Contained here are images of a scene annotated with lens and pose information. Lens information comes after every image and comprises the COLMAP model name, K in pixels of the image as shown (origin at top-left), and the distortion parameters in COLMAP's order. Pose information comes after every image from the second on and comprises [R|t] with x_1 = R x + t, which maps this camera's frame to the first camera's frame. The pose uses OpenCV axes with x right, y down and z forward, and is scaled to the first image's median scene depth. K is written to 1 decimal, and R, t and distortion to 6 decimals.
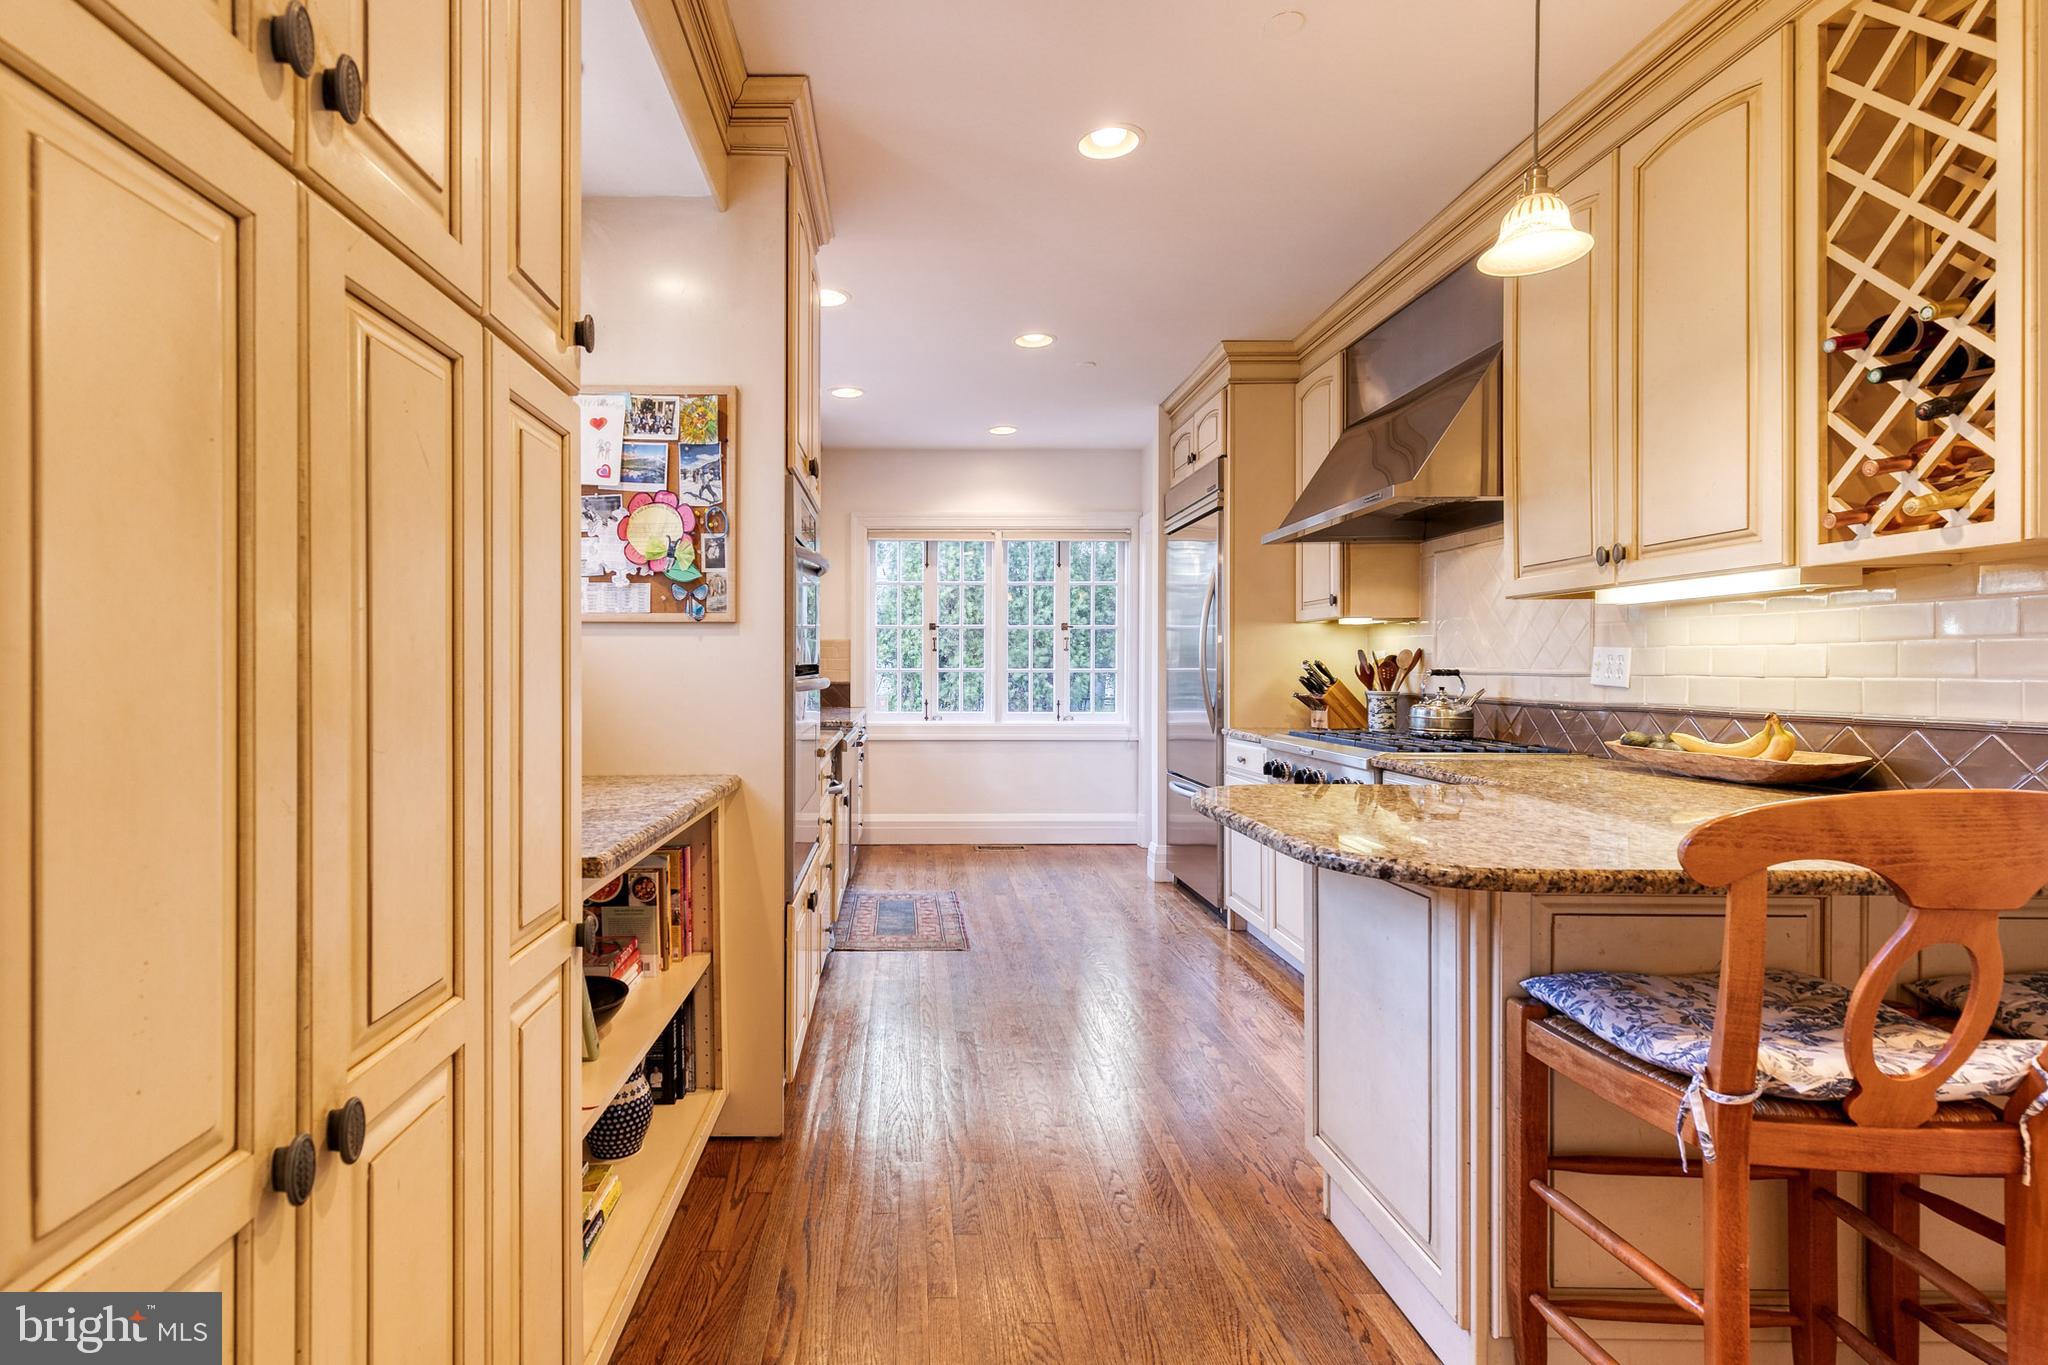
lens RADIAL K [[921.3, 0, 925.6], [0, 921.3, 674.8], [0, 0, 1]] dist [0.008868, -0.000646]
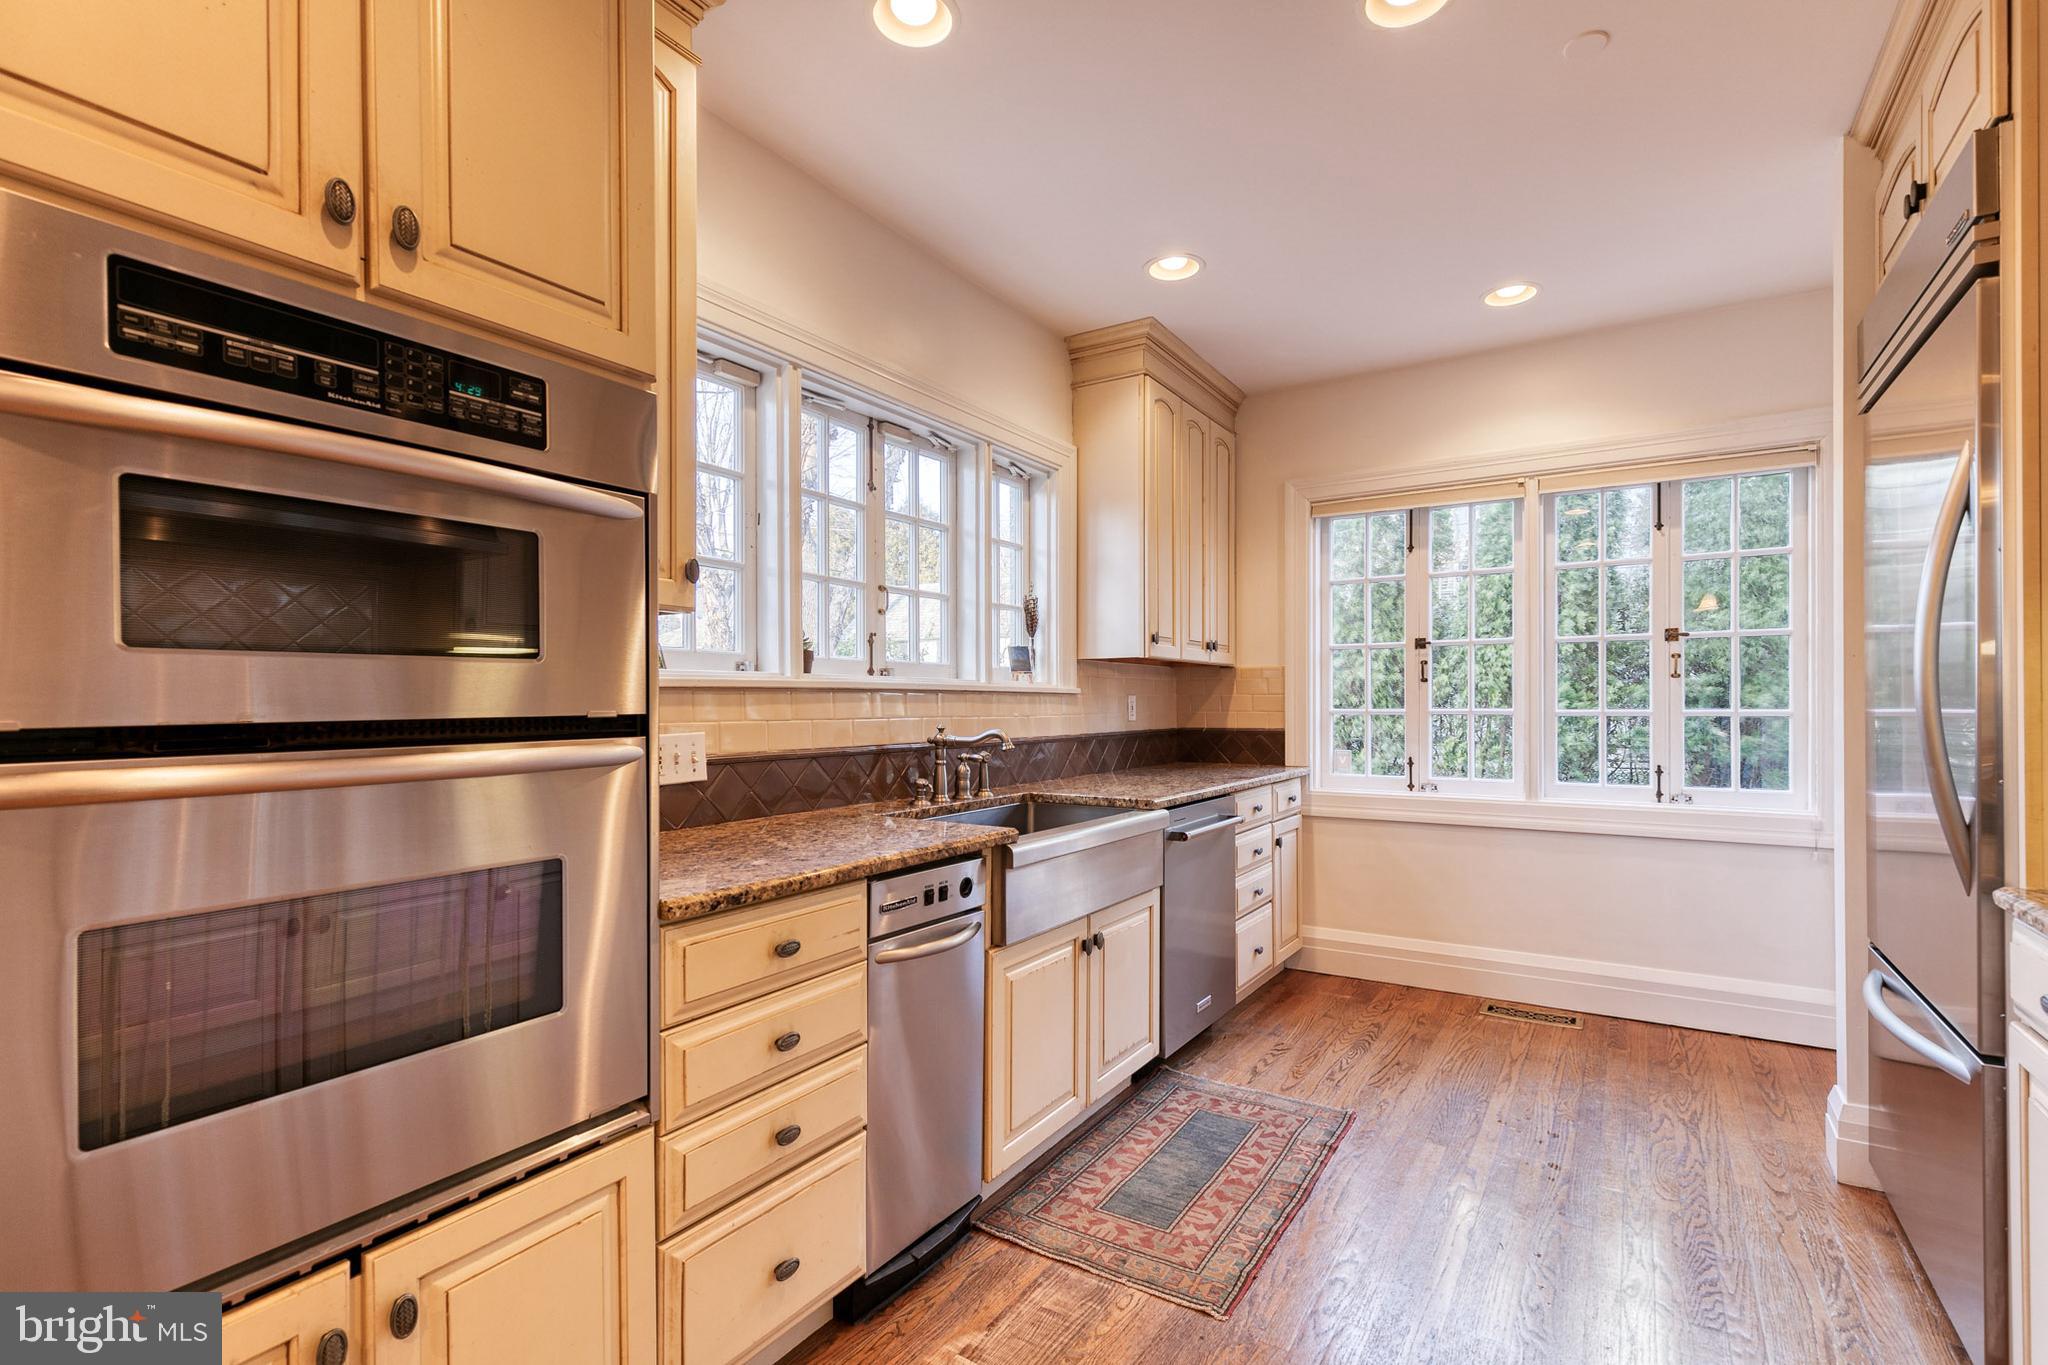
lens RADIAL K [[921.3, 0, 1053.3], [0, 921.3, 699.8], [0, 0, 1]] dist [0.008868, -0.000646]
pose [[0.847817, -0.003401, -0.530278, 0.426288], [-0.001946, 0.999953, -0.009524, -0.021740], [0.530286, 0.009106, 0.847770, 1.056184]]
